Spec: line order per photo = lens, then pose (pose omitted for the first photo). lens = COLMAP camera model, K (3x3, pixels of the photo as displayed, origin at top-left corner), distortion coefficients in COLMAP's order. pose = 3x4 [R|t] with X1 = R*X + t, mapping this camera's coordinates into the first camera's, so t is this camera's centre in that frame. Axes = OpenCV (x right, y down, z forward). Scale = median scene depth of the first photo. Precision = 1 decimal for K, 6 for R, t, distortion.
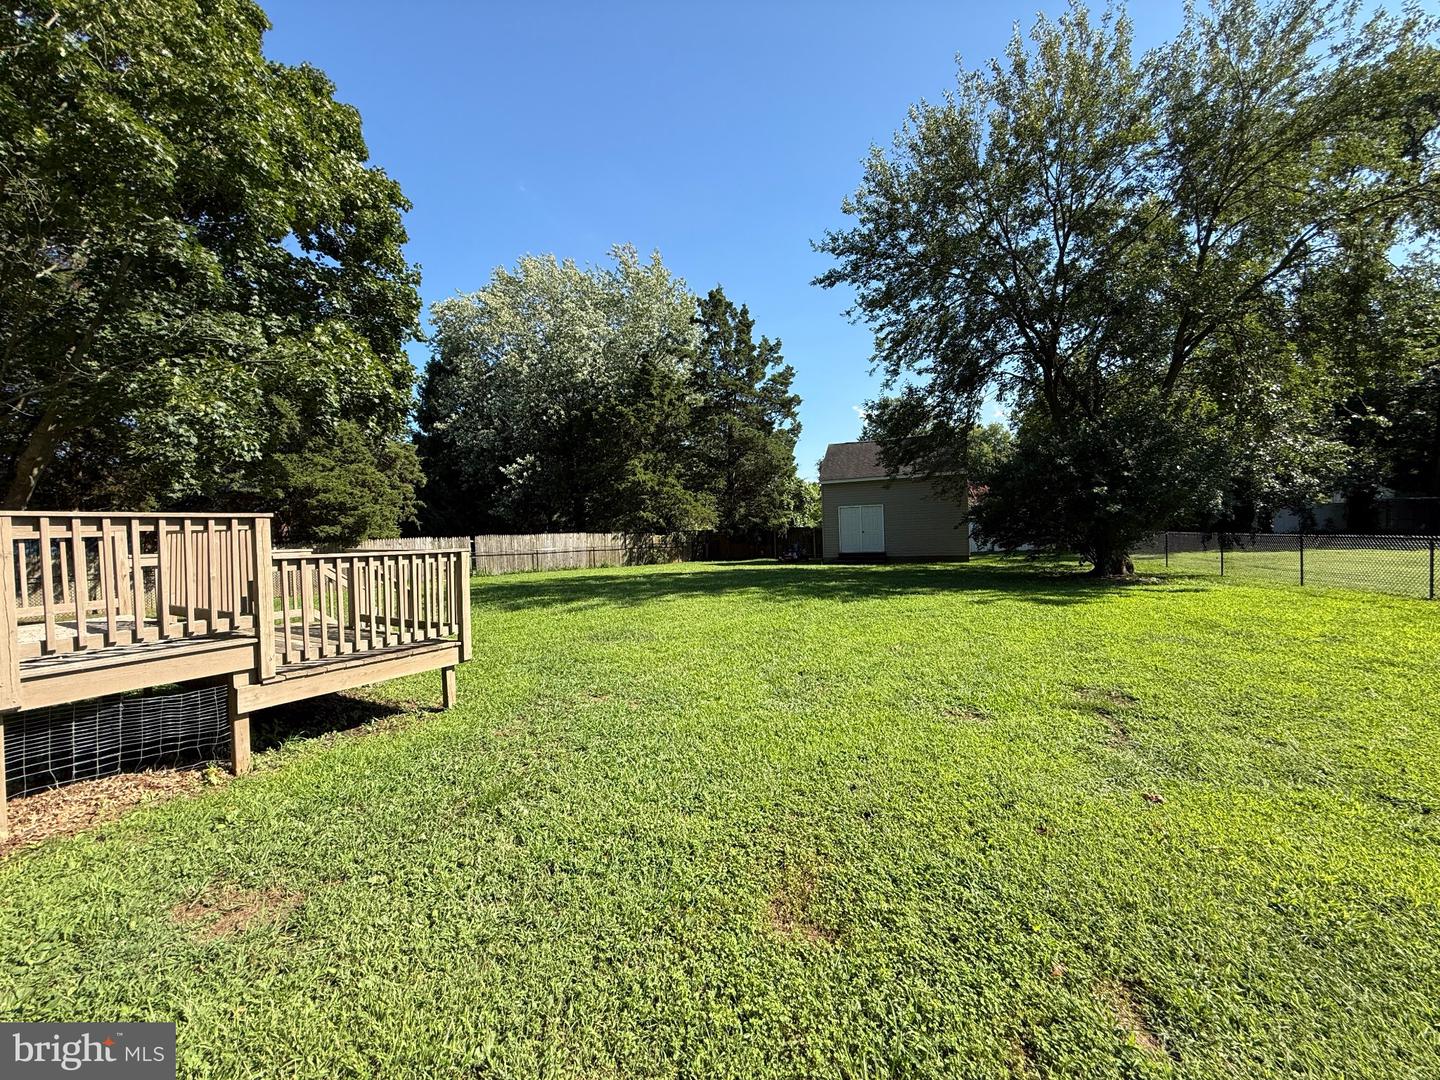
lens RADIAL K [[573.1, 0, 717.4], [0, 573.1, 542.7], [0, 0, 1]] dist [0.002063, -0.000252]
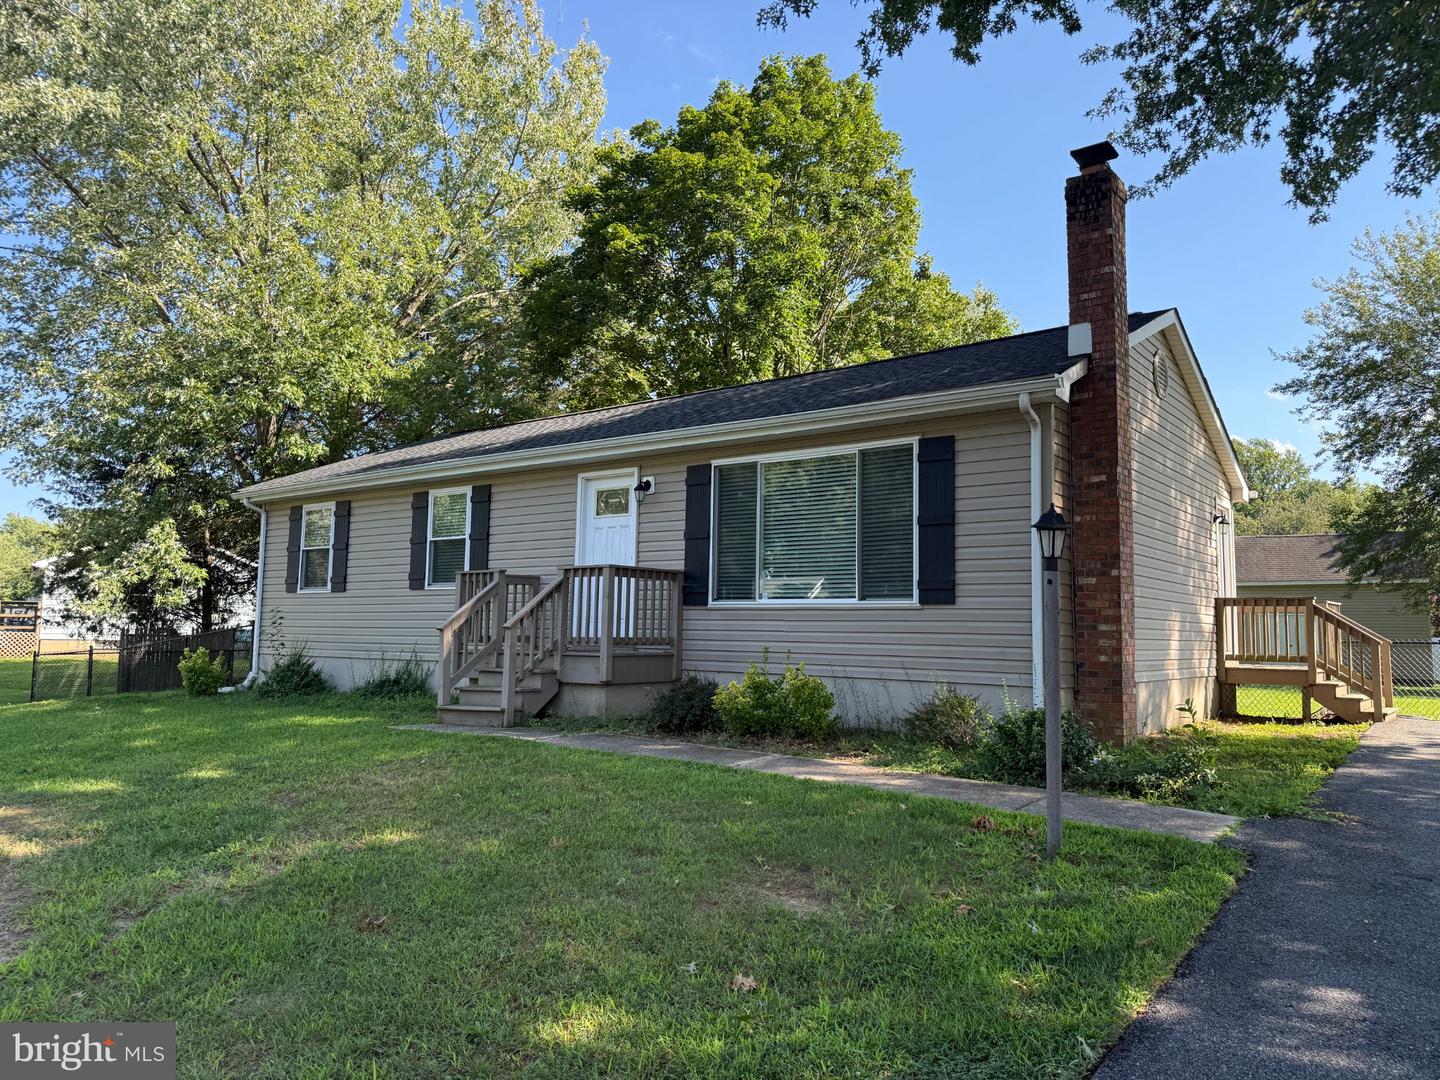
lens RADIAL K [[1002.5, 0, 728.2], [0, 1002.5, 534.2], [0, 0, 1]] dist [0.070740, -0.086946]
pose [[0.991143, 0.038637, -0.127051, -0.312401], [-0.054093, 0.991233, -0.120544, 0.035501], [0.121280, 0.126348, 0.984544, -0.478069]]
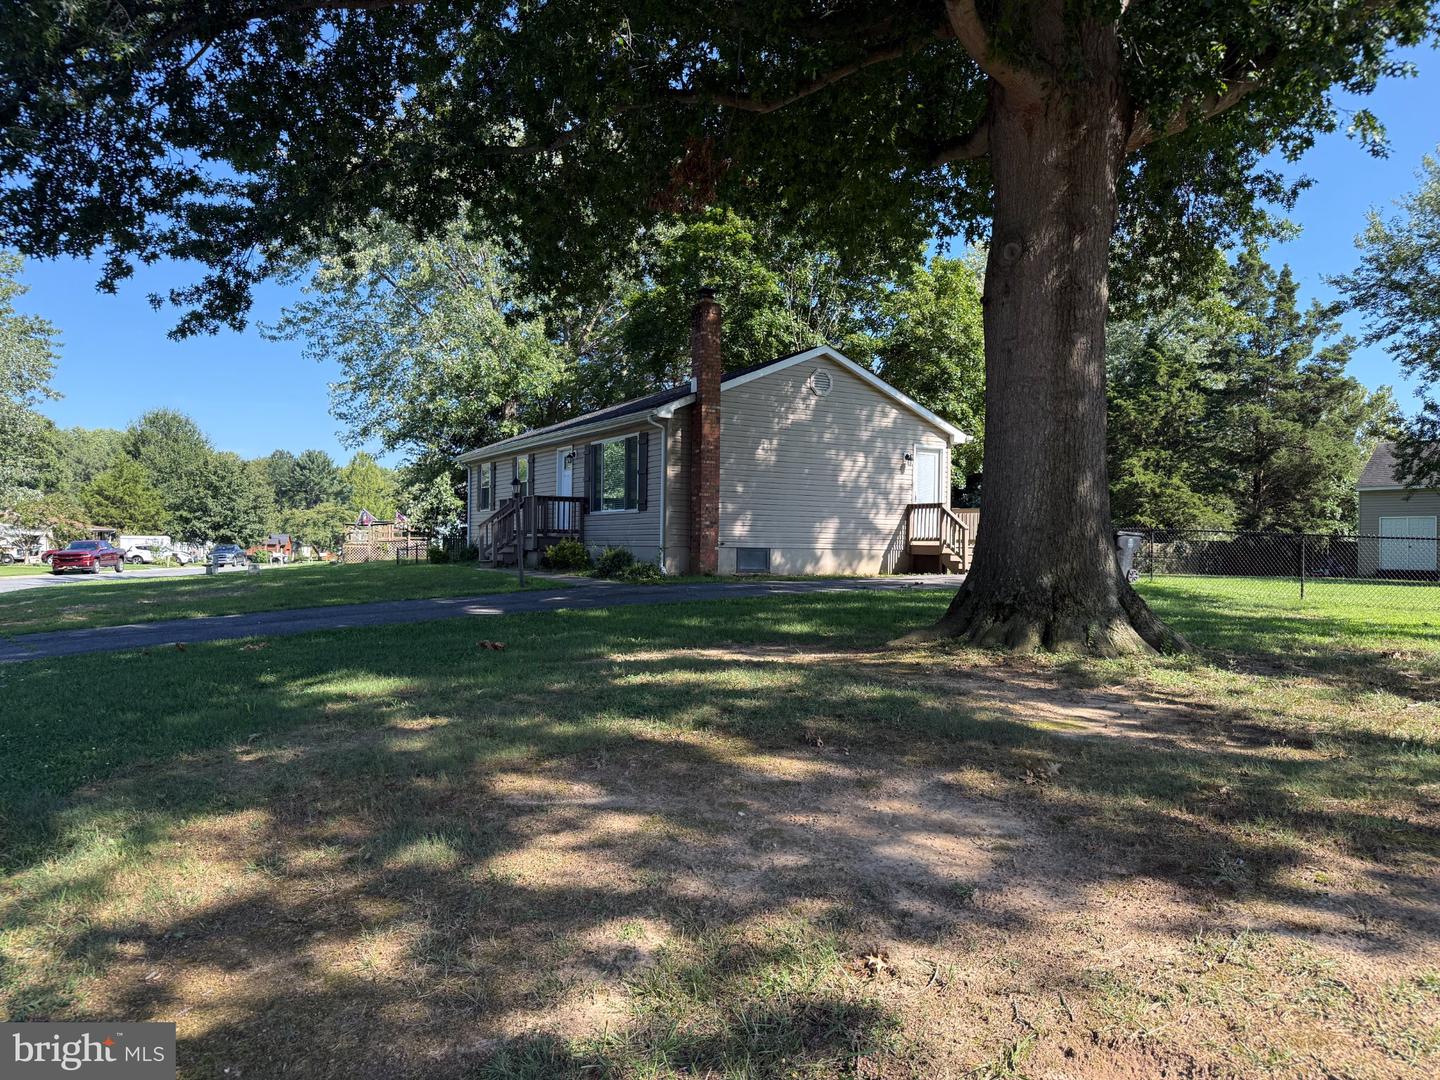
lens RADIAL K [[1008.7, 0, 736.0], [0, 1008.7, 543.7], [0, 0, 1]] dist [0.073890, -0.115886]
pose [[0.876897, 0.043120, -0.478740, 0.082802], [-0.054791, 0.998443, -0.010431, 0.041663], [0.477545, 0.035378, 0.877895, -0.720460]]
